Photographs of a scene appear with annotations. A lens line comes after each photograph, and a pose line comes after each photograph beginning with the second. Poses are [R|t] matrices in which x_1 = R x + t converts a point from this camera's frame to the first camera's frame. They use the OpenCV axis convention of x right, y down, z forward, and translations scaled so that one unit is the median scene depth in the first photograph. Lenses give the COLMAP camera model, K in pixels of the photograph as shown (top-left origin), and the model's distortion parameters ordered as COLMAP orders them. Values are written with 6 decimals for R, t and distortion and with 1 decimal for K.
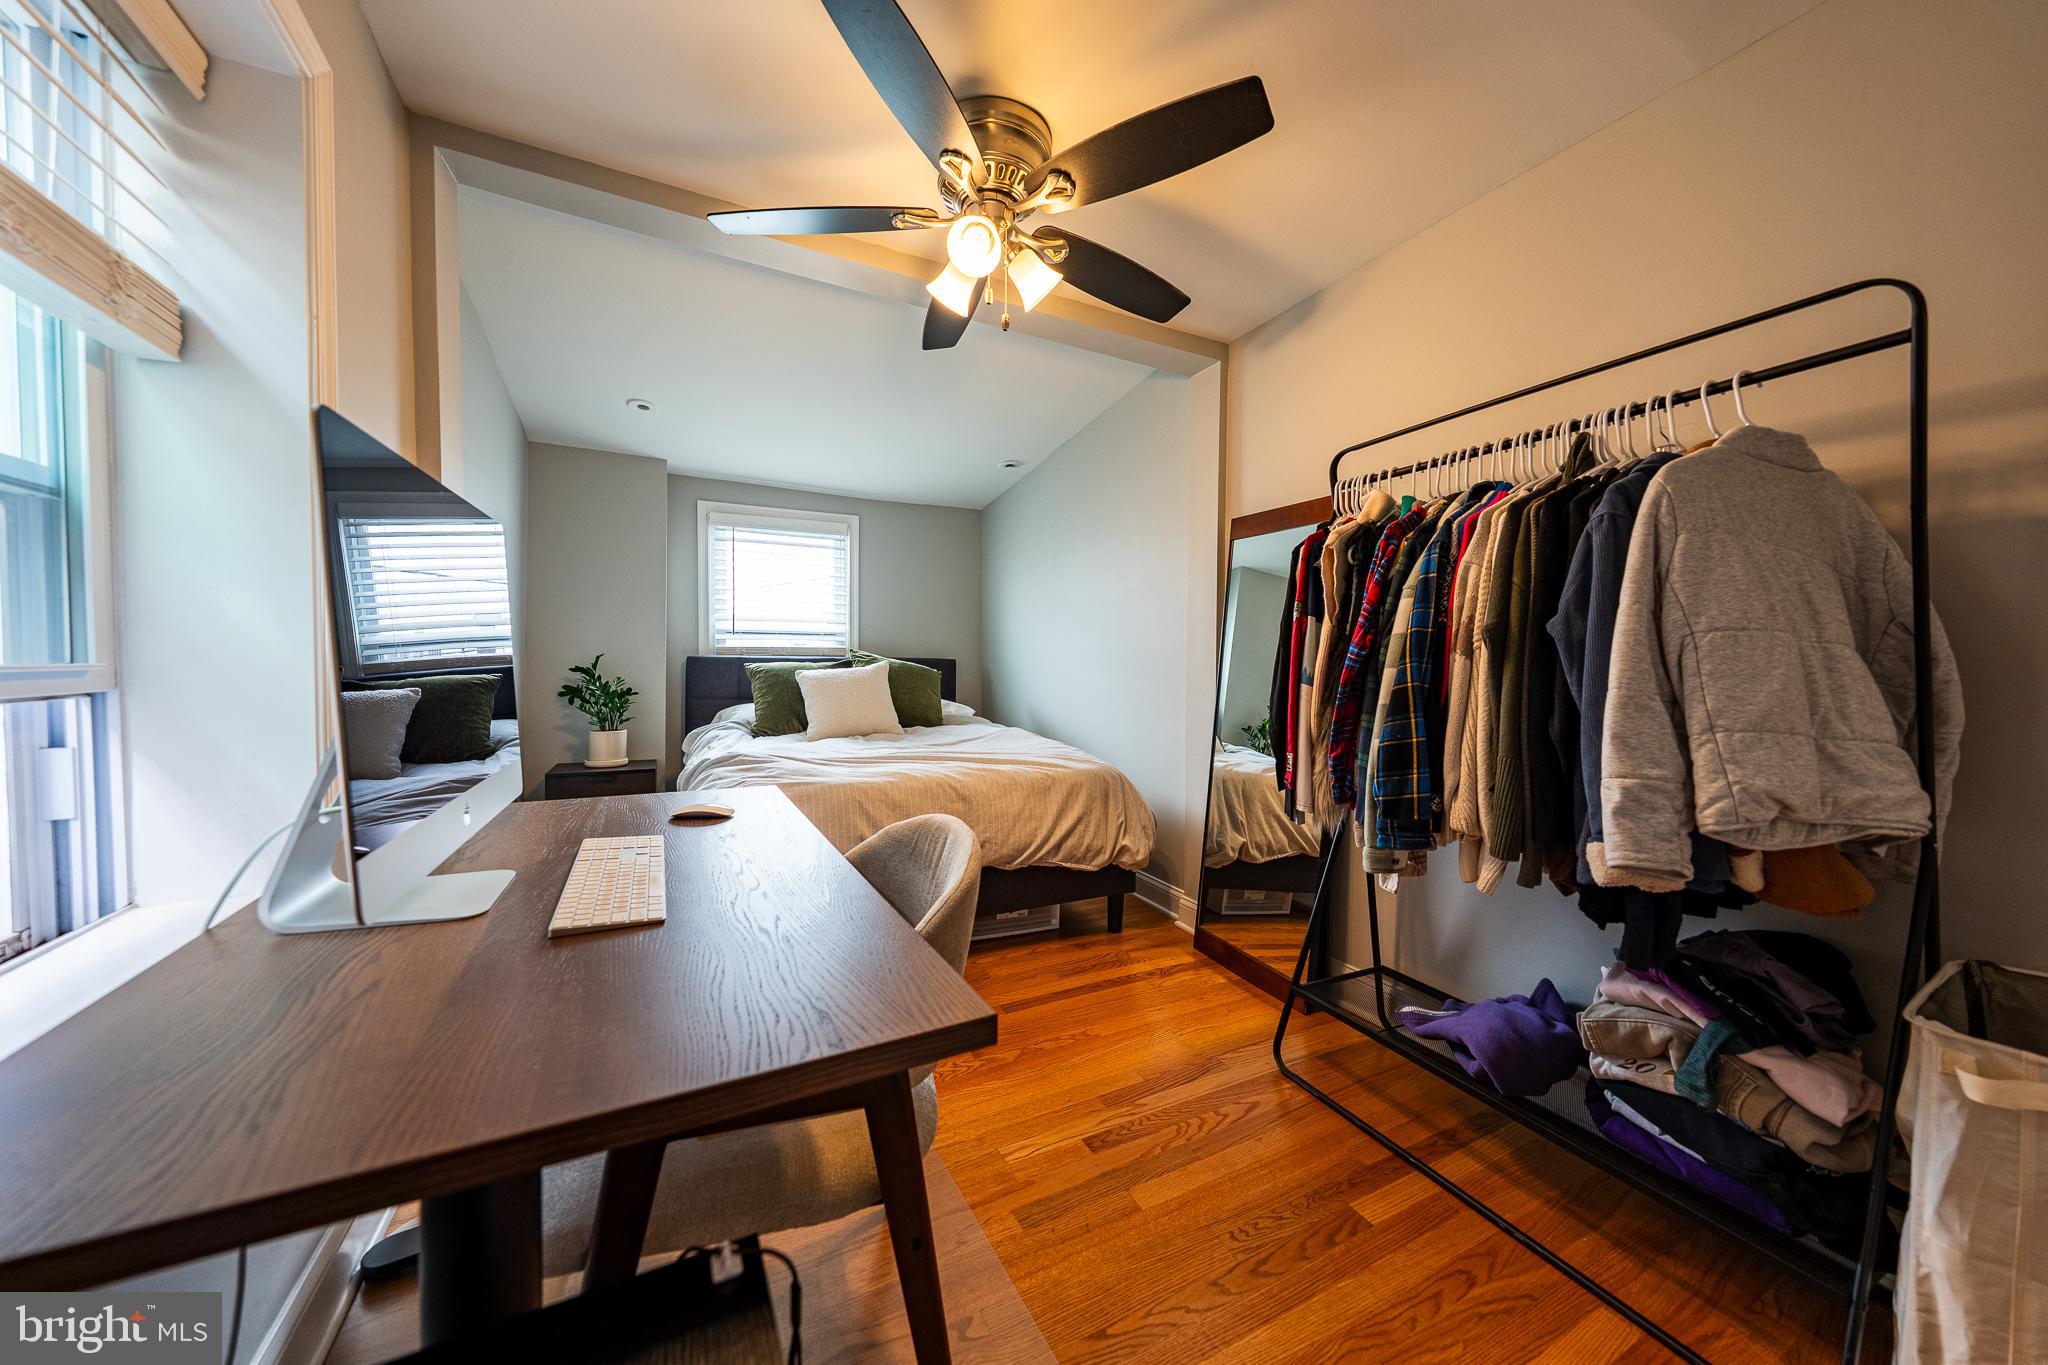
lens RADIAL K [[700.7, 0, 1024.0], [0, 700.7, 682.5], [0, 0, 1]] dist [-0.001725, -0.000103]
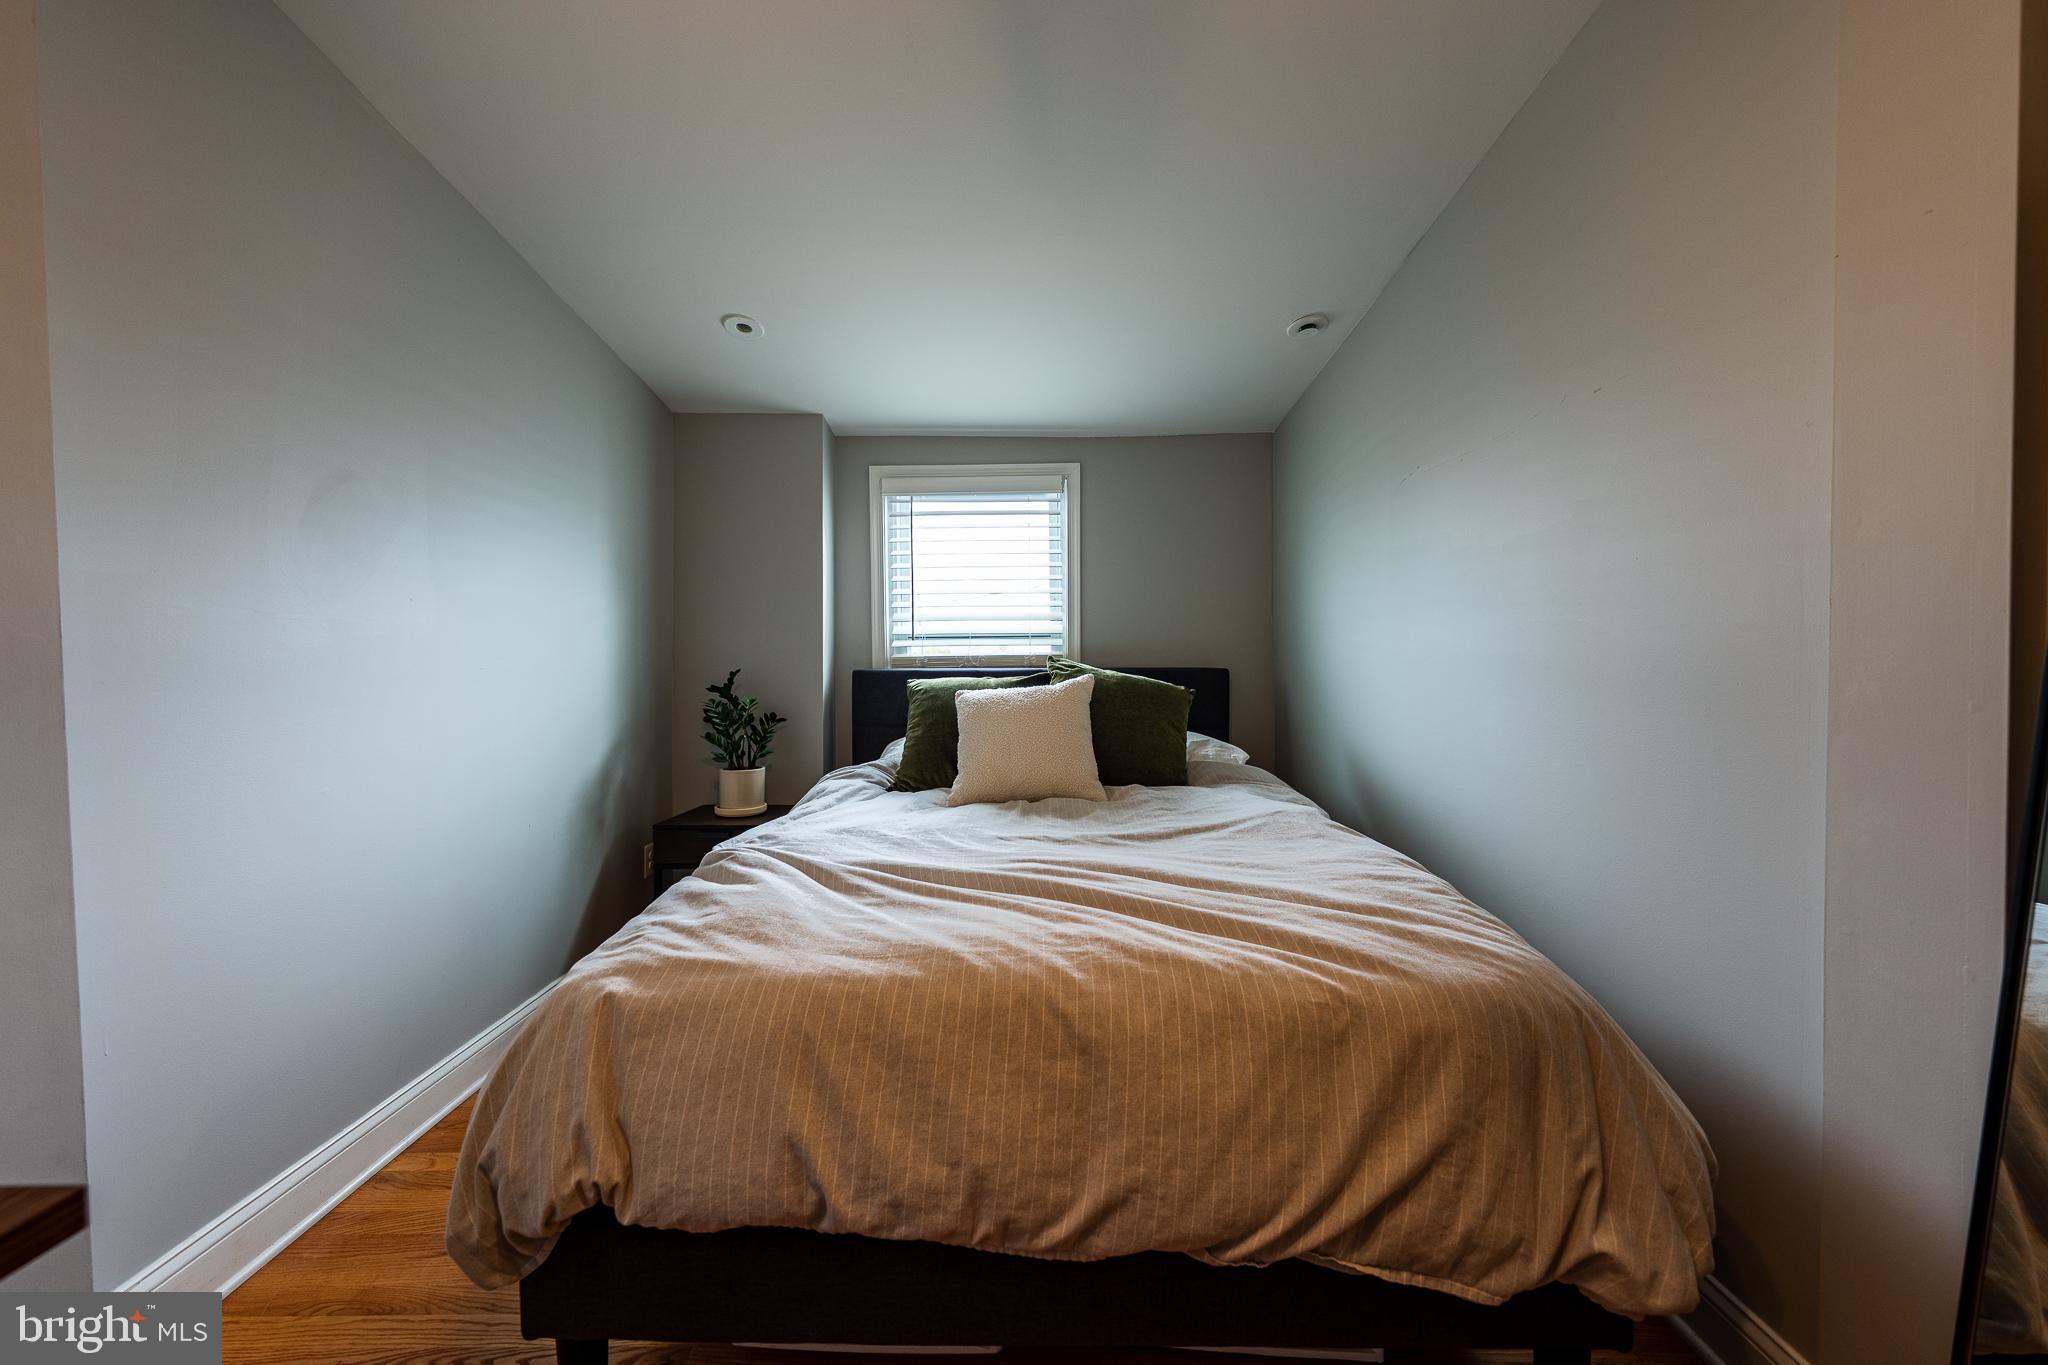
lens RADIAL K [[700.7, 0, 1024.0], [0, 700.7, 682.5], [0, 0, 1]] dist [-0.001725, -0.000103]
pose [[0.885737, -0.000184, -0.464188, 0.044013], [-0.002195, 0.999987, -0.004585, -0.022867], [0.464183, 0.005080, 0.885725, 0.456262]]
